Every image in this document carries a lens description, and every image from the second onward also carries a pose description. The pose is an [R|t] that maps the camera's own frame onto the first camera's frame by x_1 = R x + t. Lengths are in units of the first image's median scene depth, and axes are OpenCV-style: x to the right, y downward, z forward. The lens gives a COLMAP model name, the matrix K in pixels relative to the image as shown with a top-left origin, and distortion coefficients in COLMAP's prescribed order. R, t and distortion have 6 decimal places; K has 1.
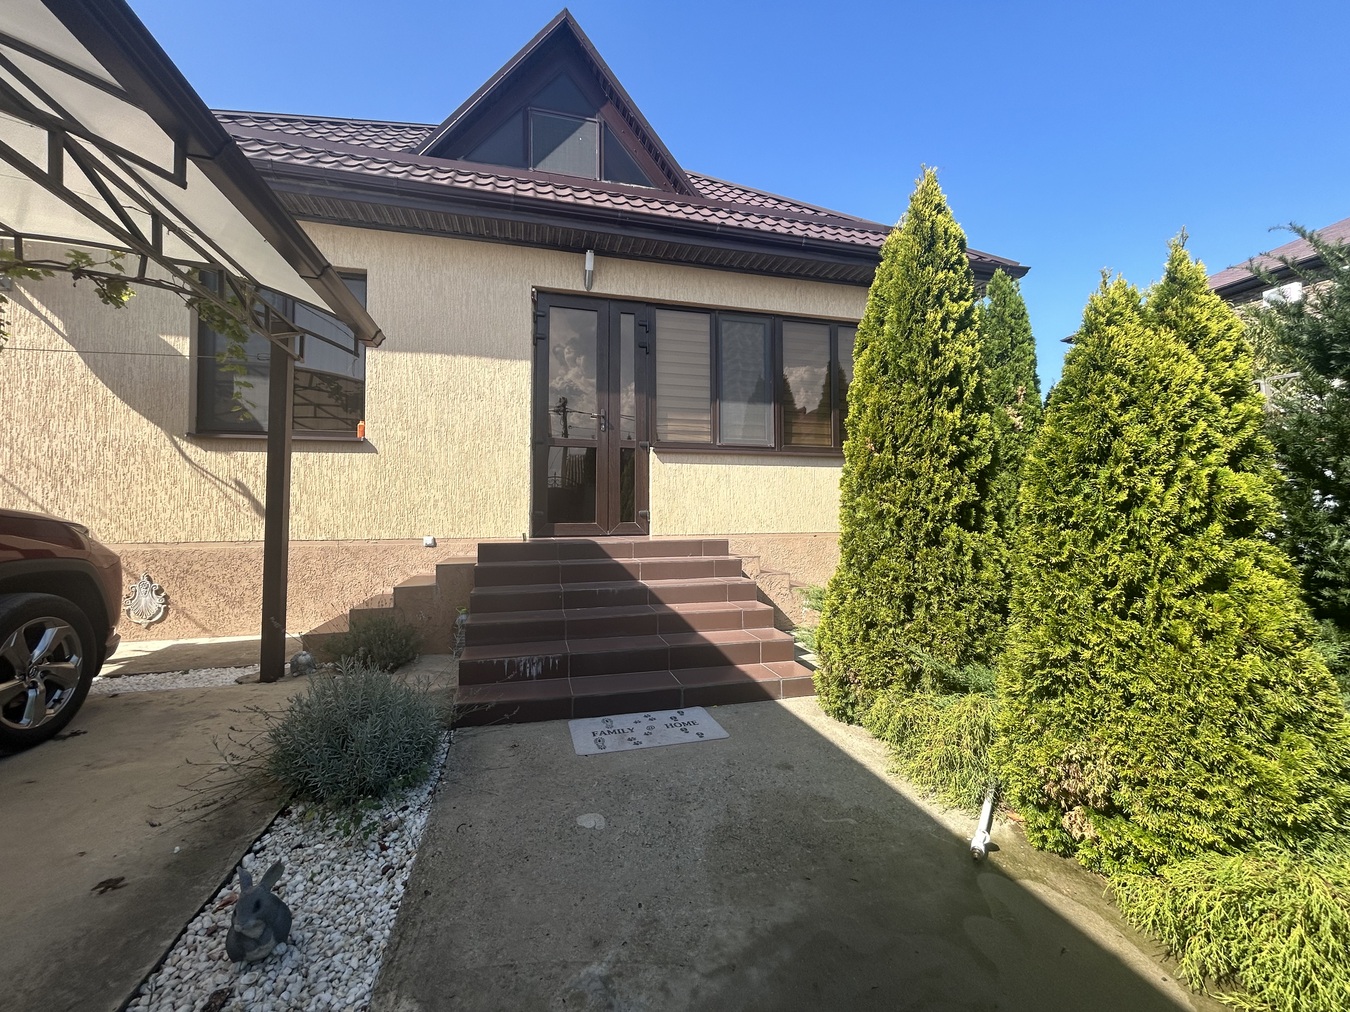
lens RADIAL K [[549.9, 0, 676.3], [0, 549.9, 504.3], [0, 0, 1]] dist [0.002060, 0.000388]
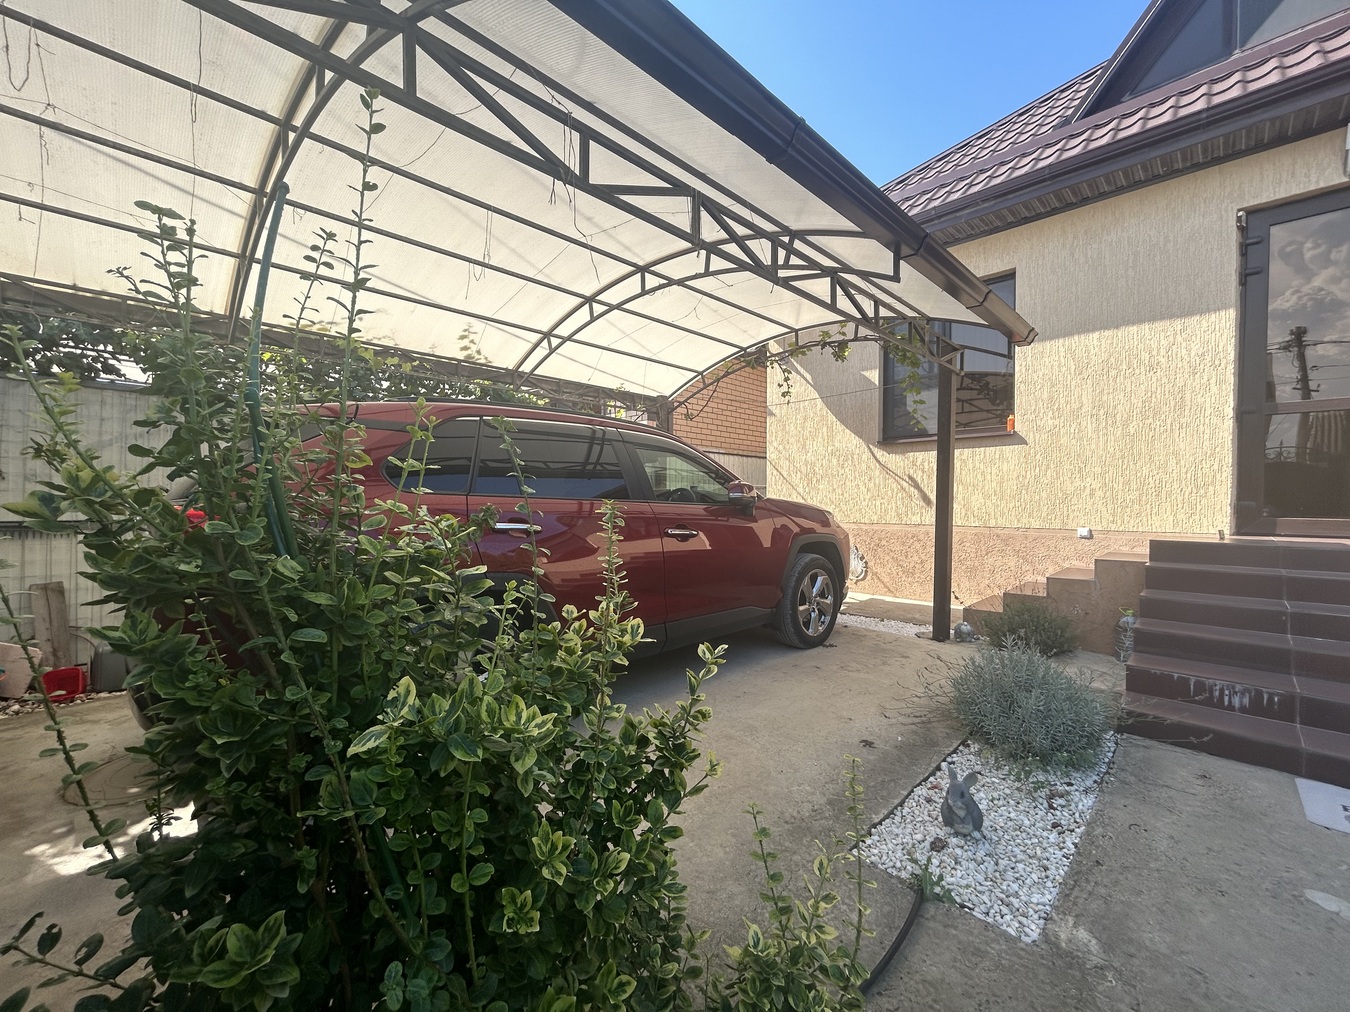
lens RADIAL K [[549.9, 0, 676.3], [0, 549.9, 504.3], [0, 0, 1]] dist [0.002060, 0.000388]
pose [[0.497221, 0.011569, -0.867547, 0.032786], [0.016393, 0.999607, 0.022726, -0.021395], [0.867469, -0.025522, 0.496836, -0.113920]]
